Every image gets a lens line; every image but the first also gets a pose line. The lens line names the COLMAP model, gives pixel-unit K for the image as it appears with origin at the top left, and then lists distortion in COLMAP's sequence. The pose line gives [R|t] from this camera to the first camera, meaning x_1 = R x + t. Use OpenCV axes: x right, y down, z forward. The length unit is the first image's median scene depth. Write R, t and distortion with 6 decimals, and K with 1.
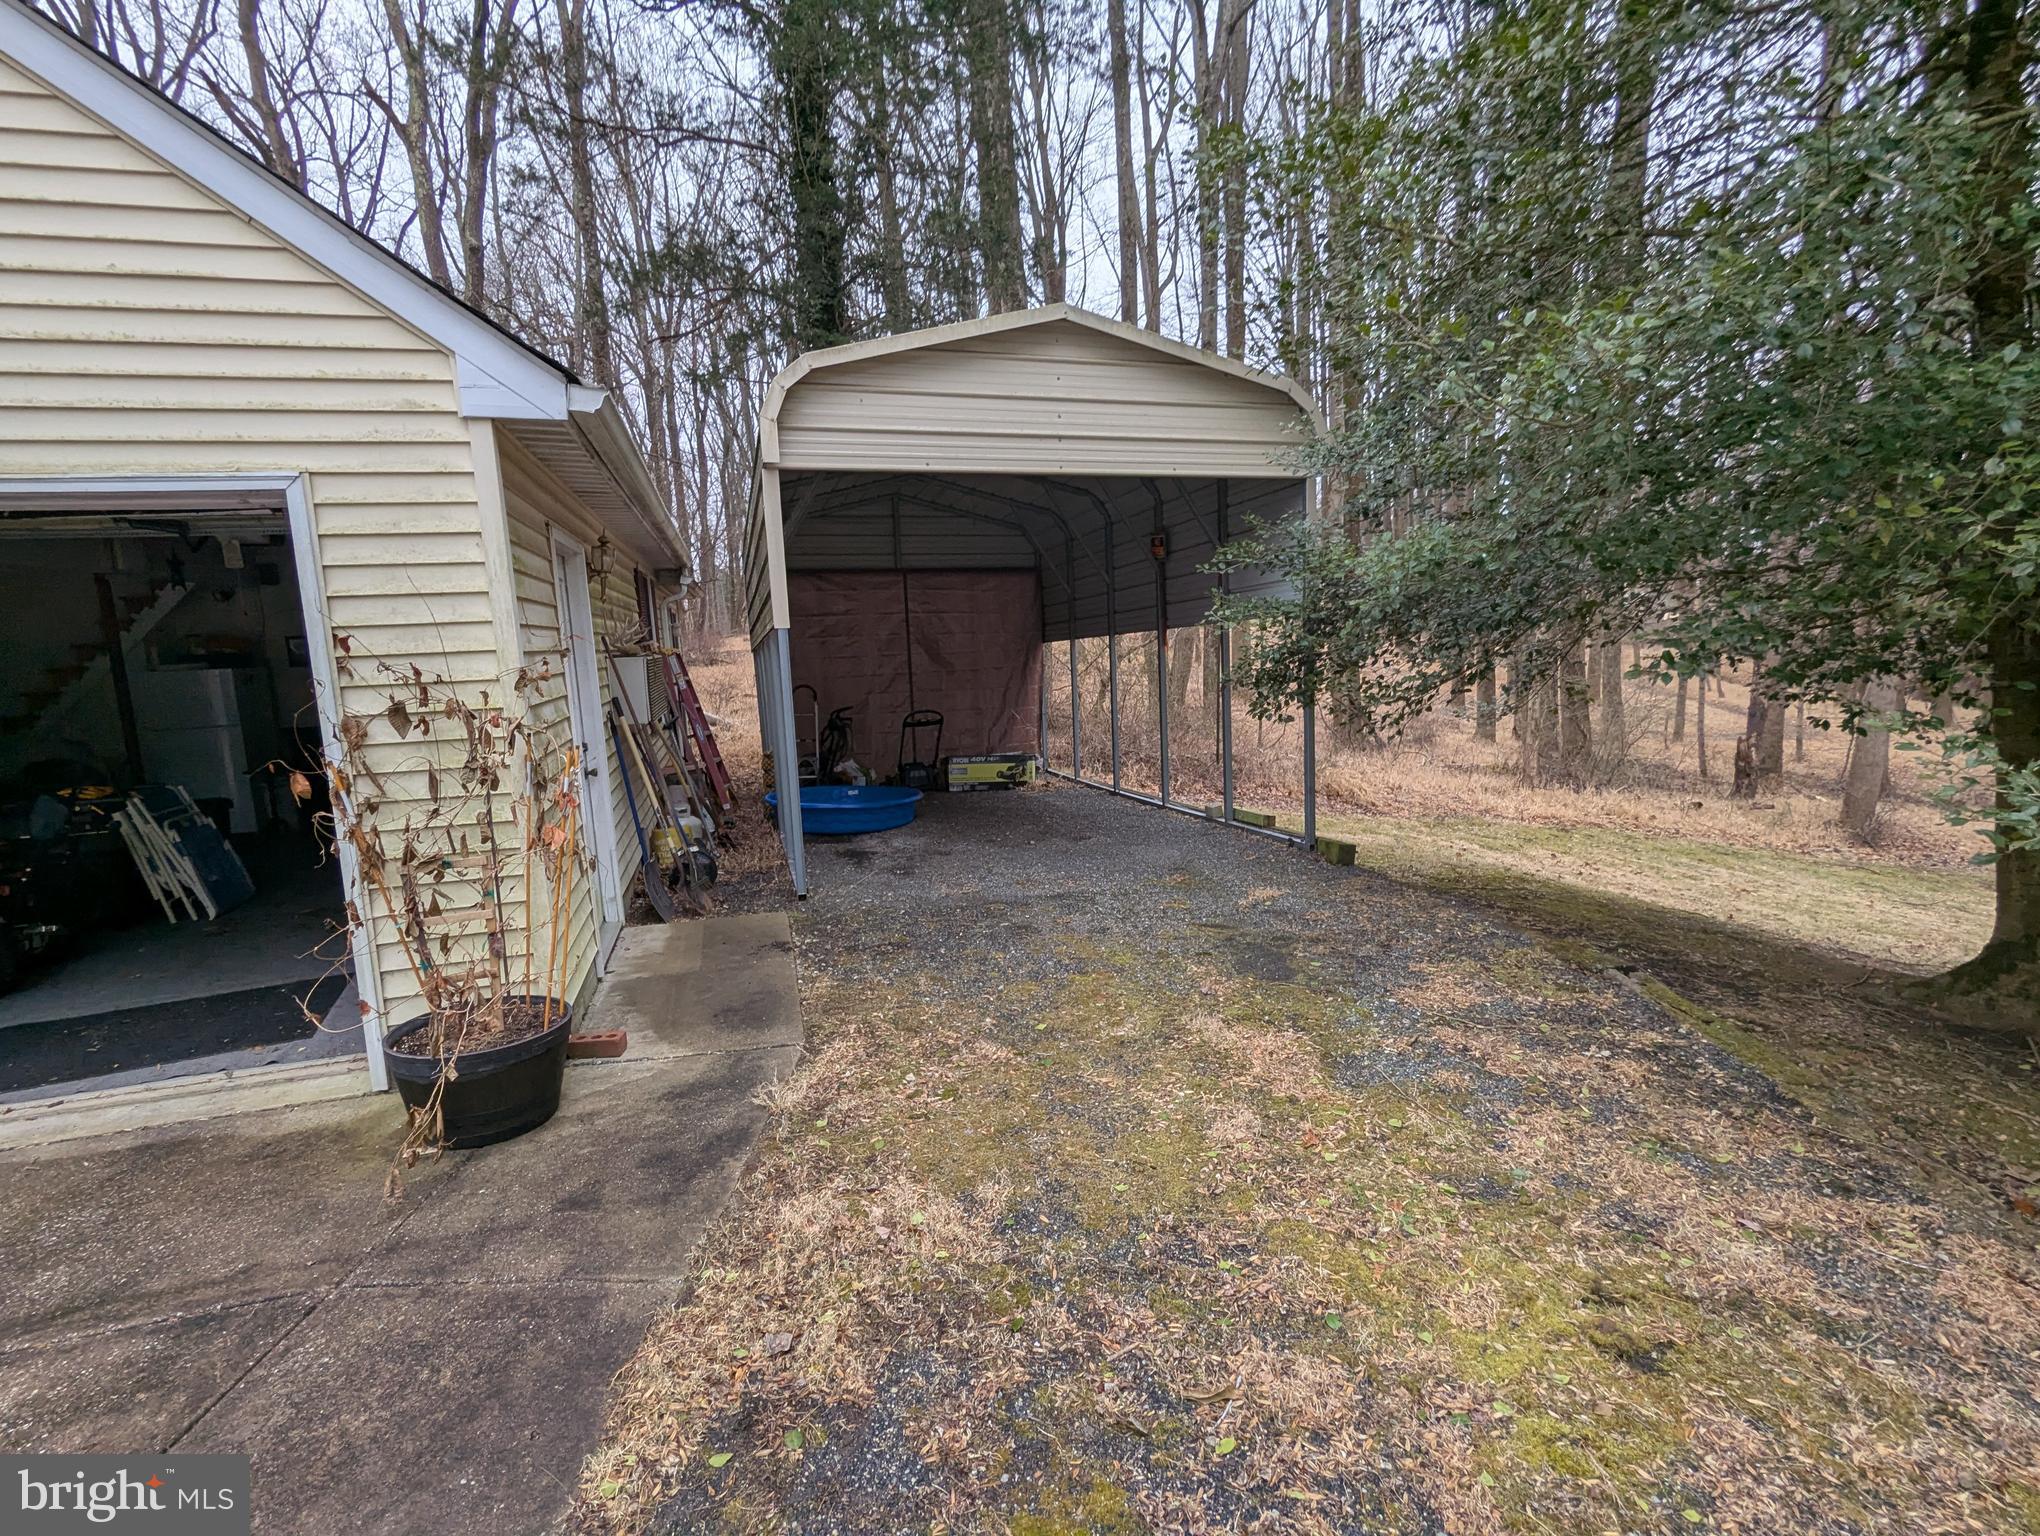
lens RADIAL K [[974.0, 0, 1020.0], [0, 974.0, 768.0], [0, 0, 1]] dist [0.005332, 0.000774]
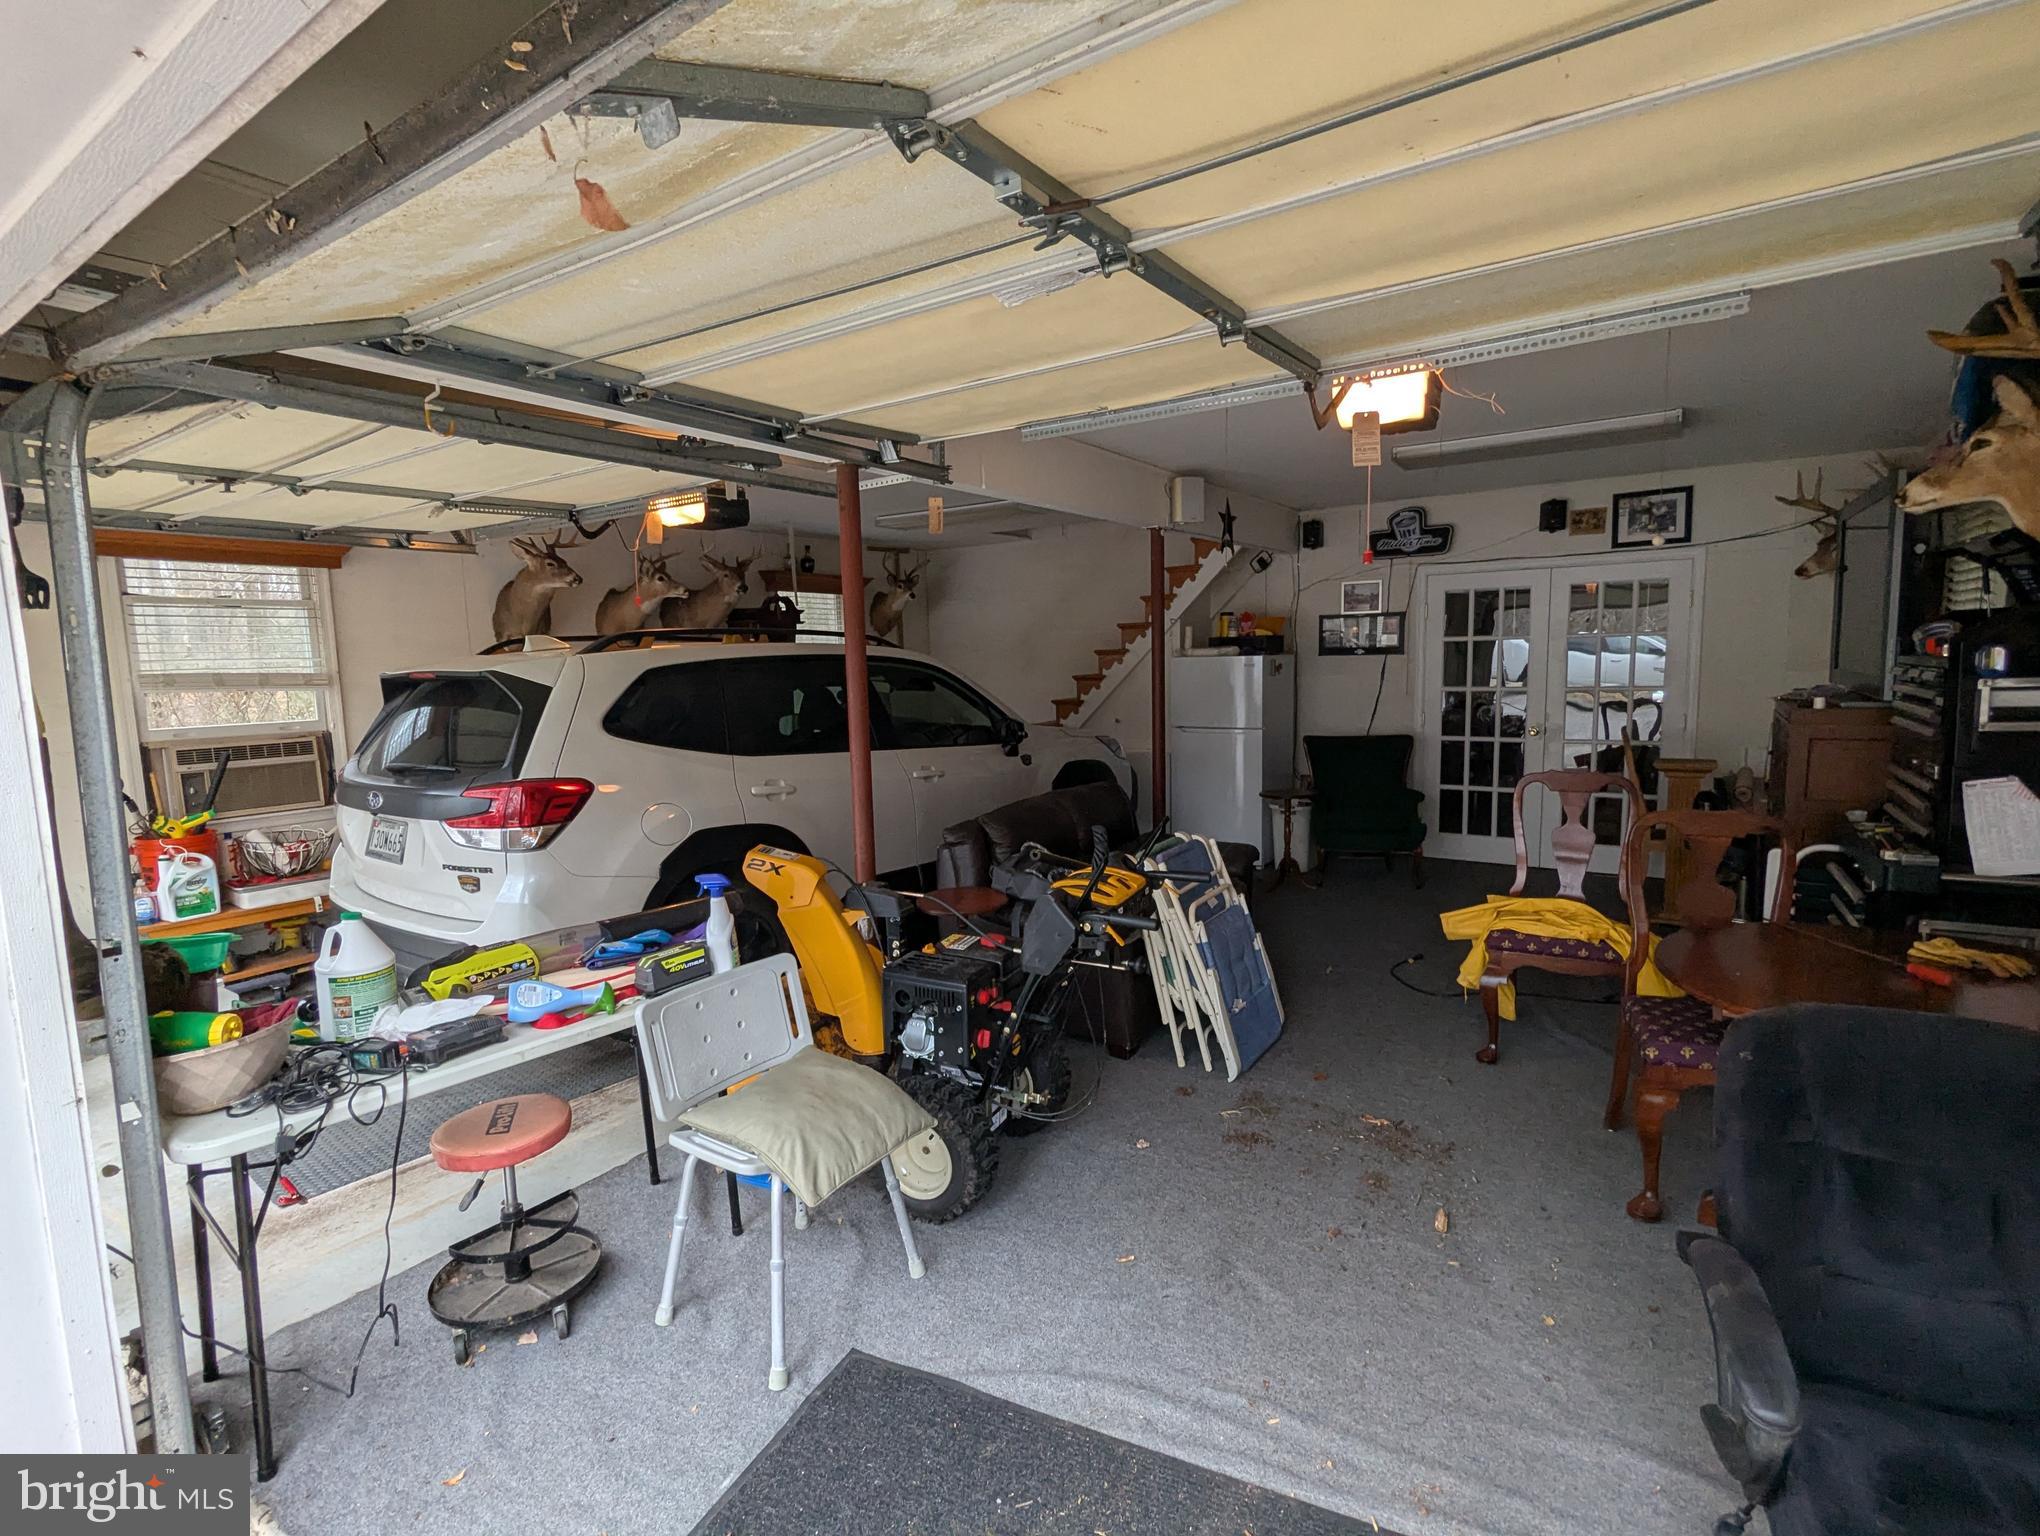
lens RADIAL K [[974.0, 0, 1020.0], [0, 974.0, 768.0], [0, 0, 1]] dist [0.005332, 0.000774]
pose [[0.647775, 0.121519, -0.752078, -0.897922], [-0.113987, 0.991544, 0.062033, -0.104167], [0.753256, 0.045543, 0.656149, 0.932485]]
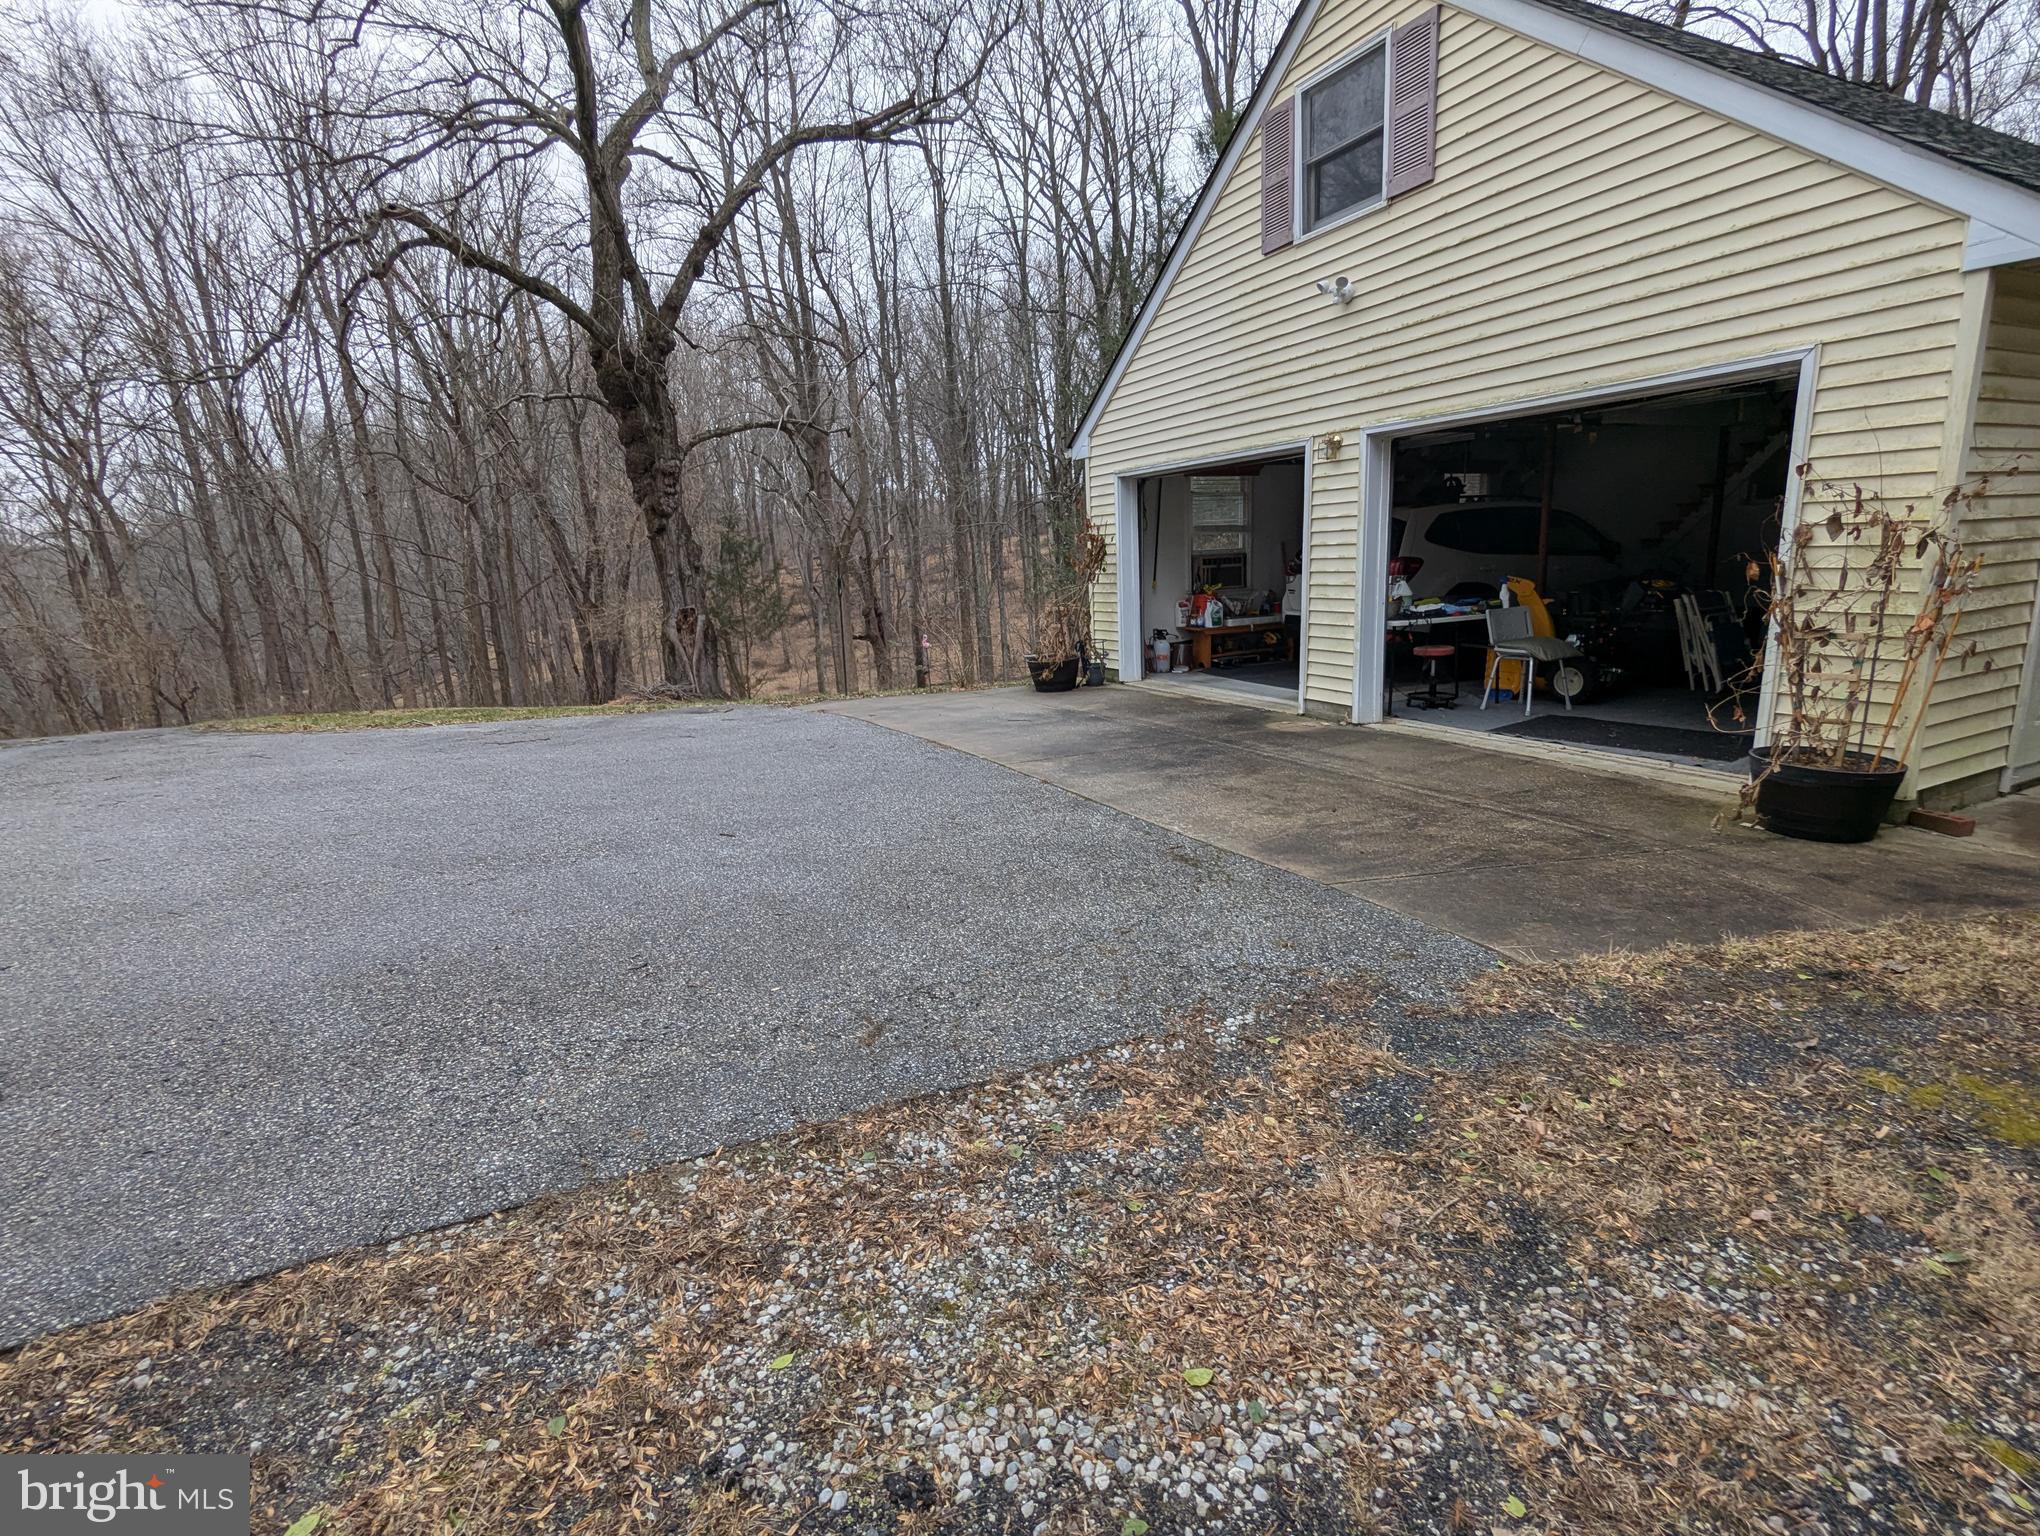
lens RADIAL K [[974.0, 0, 1020.0], [0, 974.0, 768.0], [0, 0, 1]] dist [0.005332, 0.000774]
pose [[0.189497, 0.252360, -0.948897, 0.518450], [-0.101370, 0.966271, 0.236737, 0.065980], [0.976635, 0.051328, 0.208687, -0.366995]]
